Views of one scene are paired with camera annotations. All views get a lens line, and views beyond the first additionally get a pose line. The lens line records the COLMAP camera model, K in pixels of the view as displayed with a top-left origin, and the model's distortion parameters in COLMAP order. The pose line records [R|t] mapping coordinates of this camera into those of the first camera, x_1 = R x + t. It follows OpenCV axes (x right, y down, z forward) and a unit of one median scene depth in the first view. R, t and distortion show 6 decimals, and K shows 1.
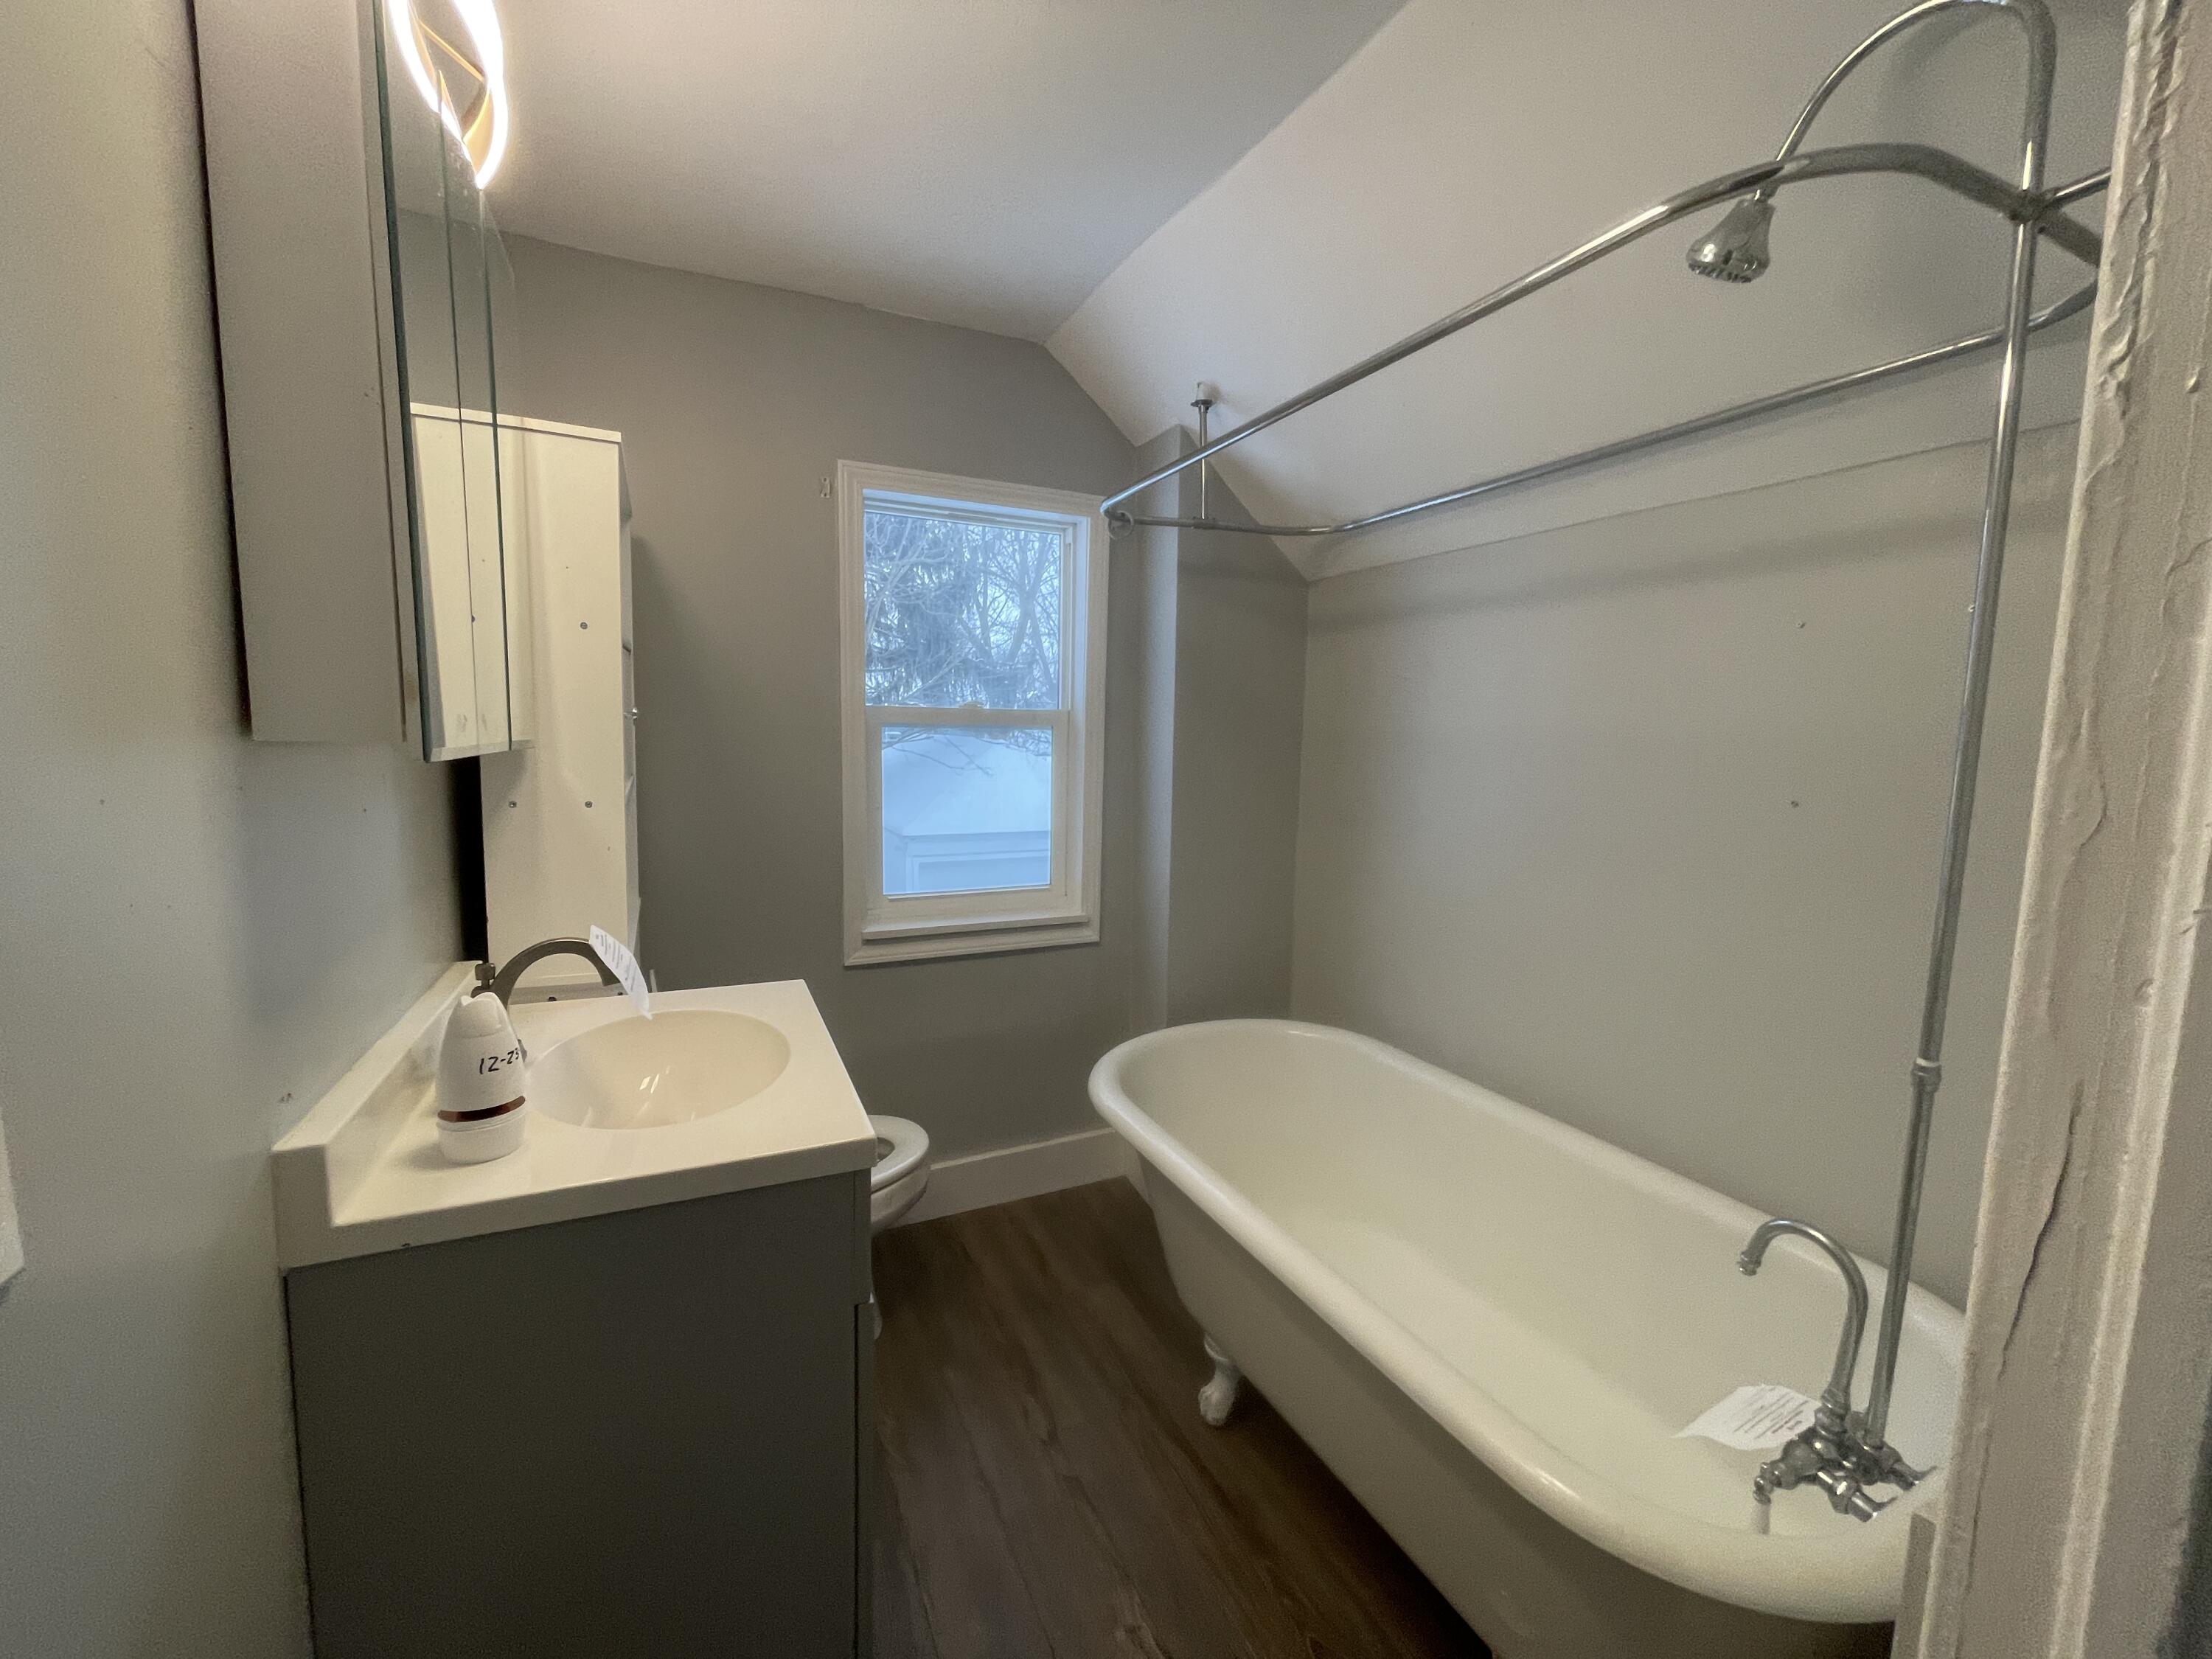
lens RADIAL K [[899.5, 0, 1089.8], [0, 899.5, 816.7], [0, 0, 1]] dist [-0.000204, 0.000299]
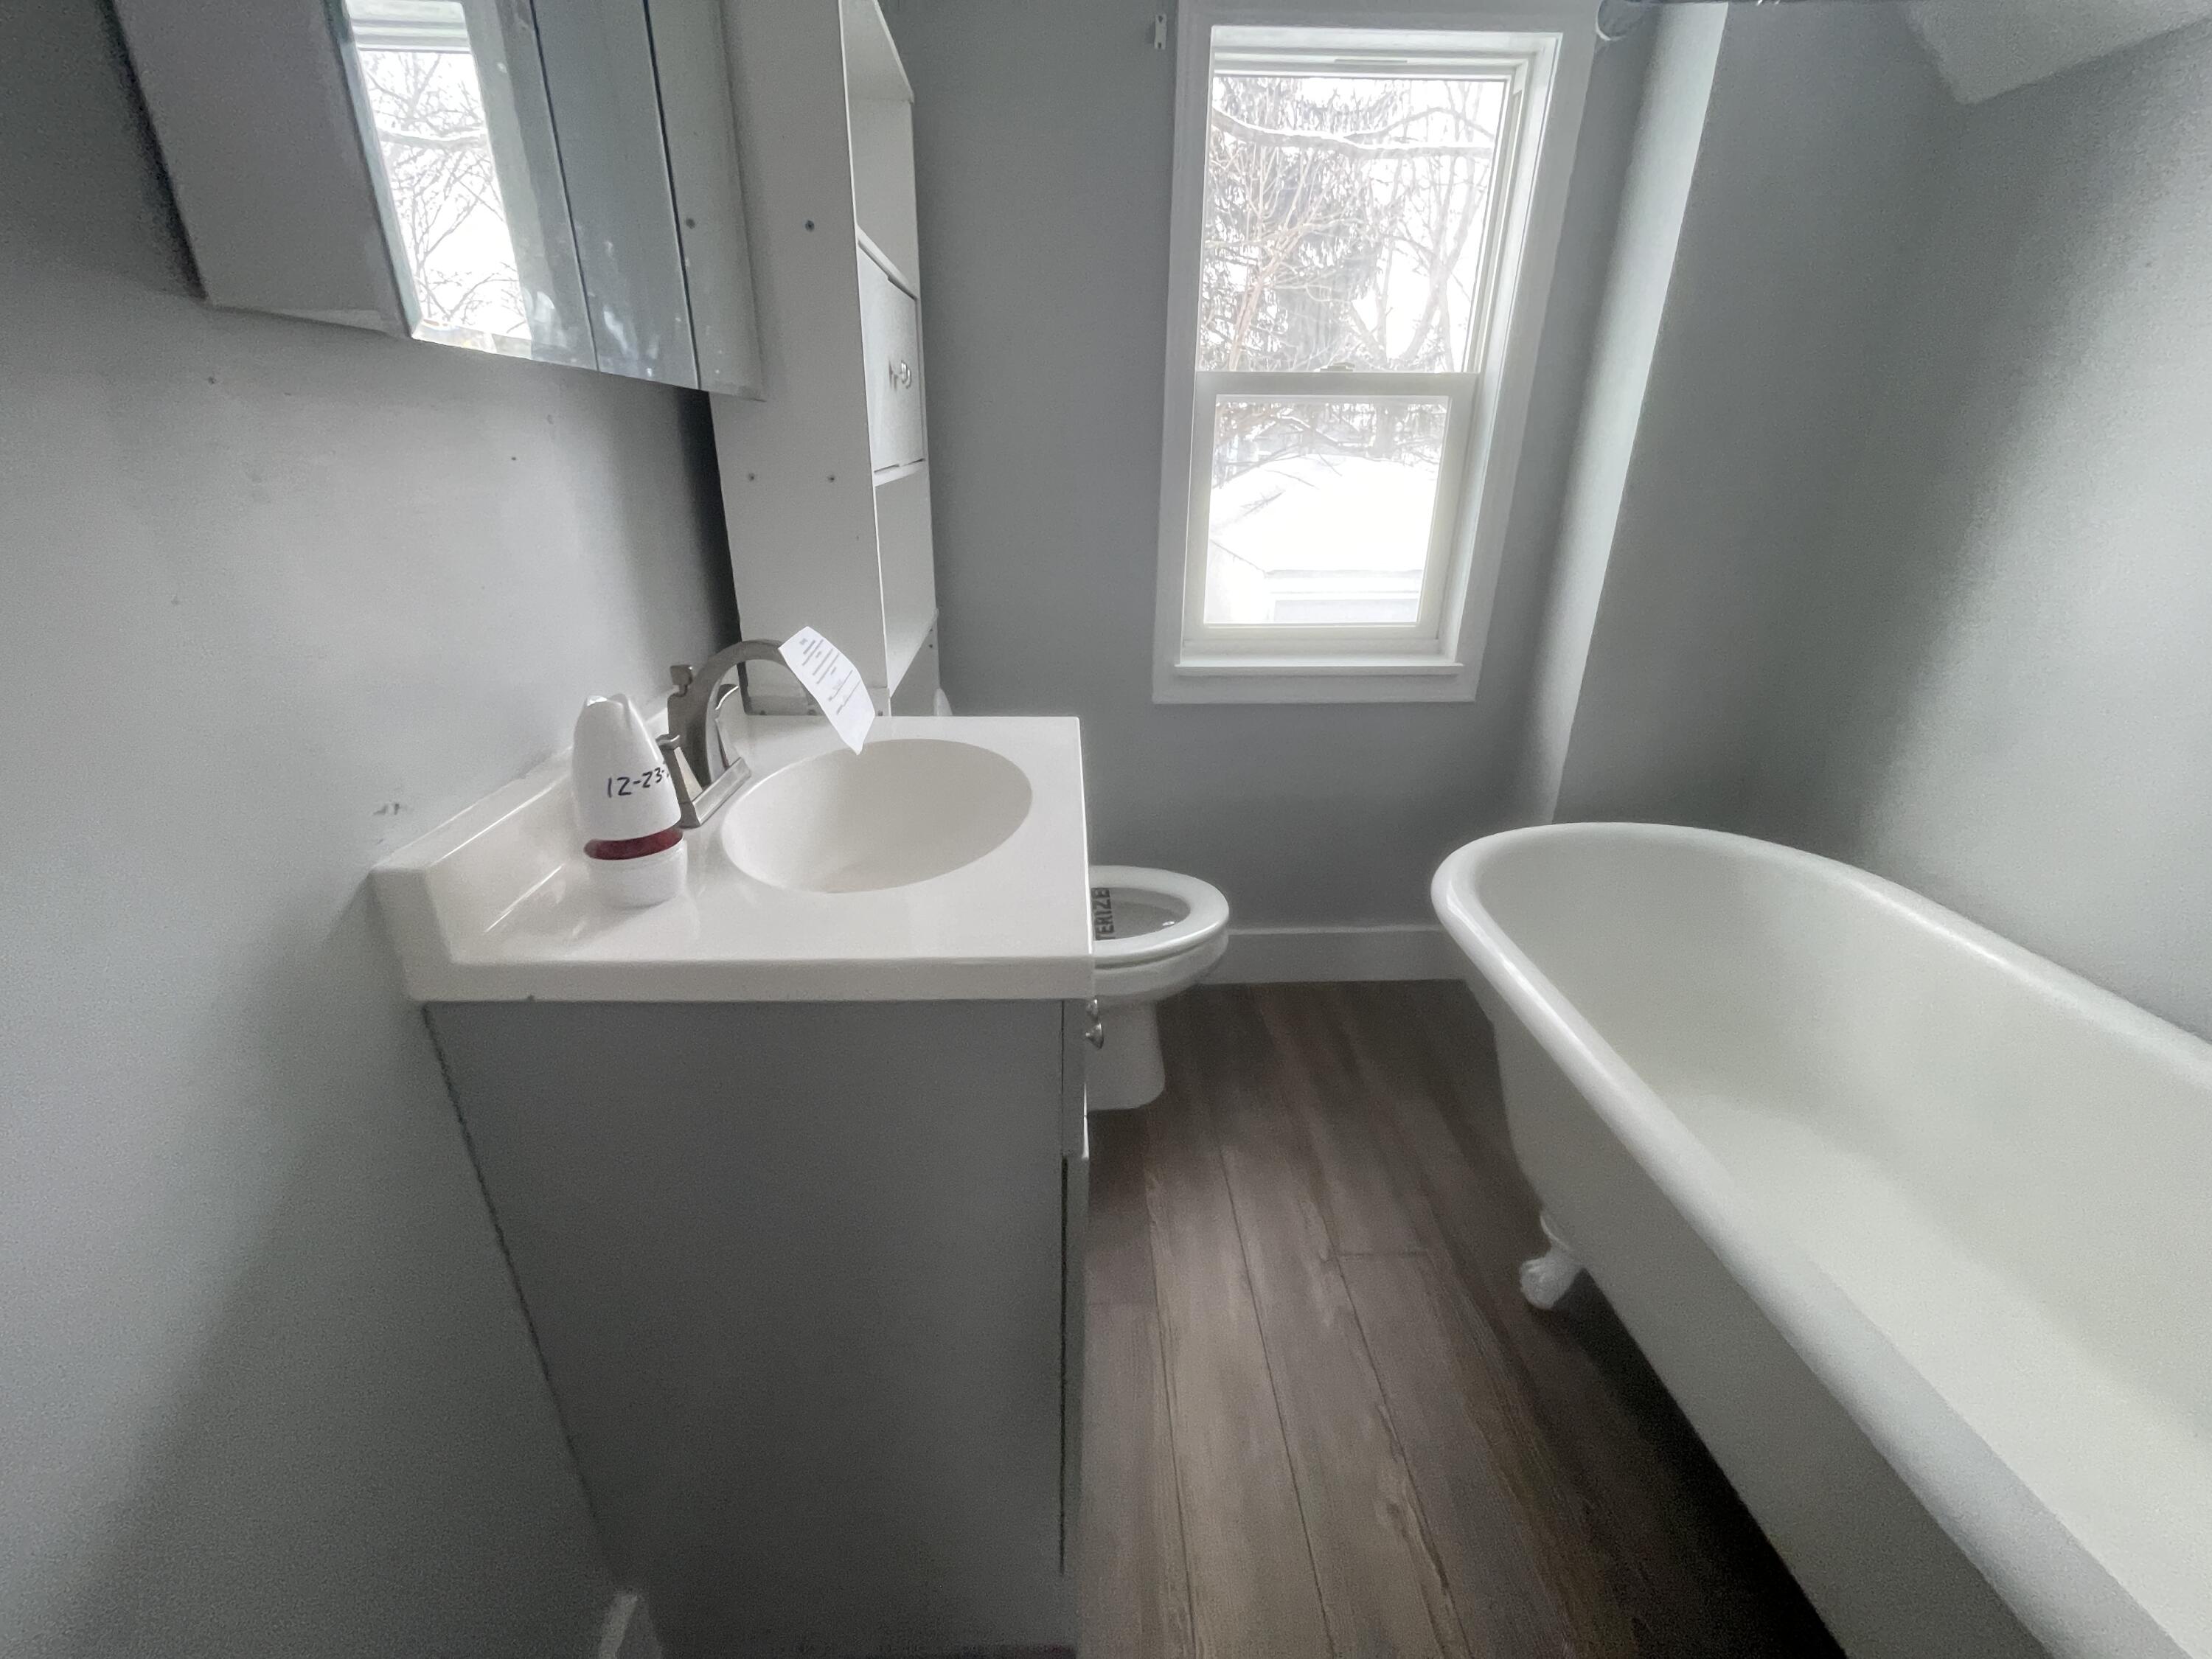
lens RADIAL K [[899.5, 0, 1089.8], [0, 899.5, 816.7], [0, 0, 1]] dist [-0.000204, 0.000299]
pose [[0.923503, 0.139197, -0.357443, -0.005518], [-0.031979, 0.956530, 0.289874, 0.026484], [0.382255, -0.256269, 0.887810, 0.221224]]
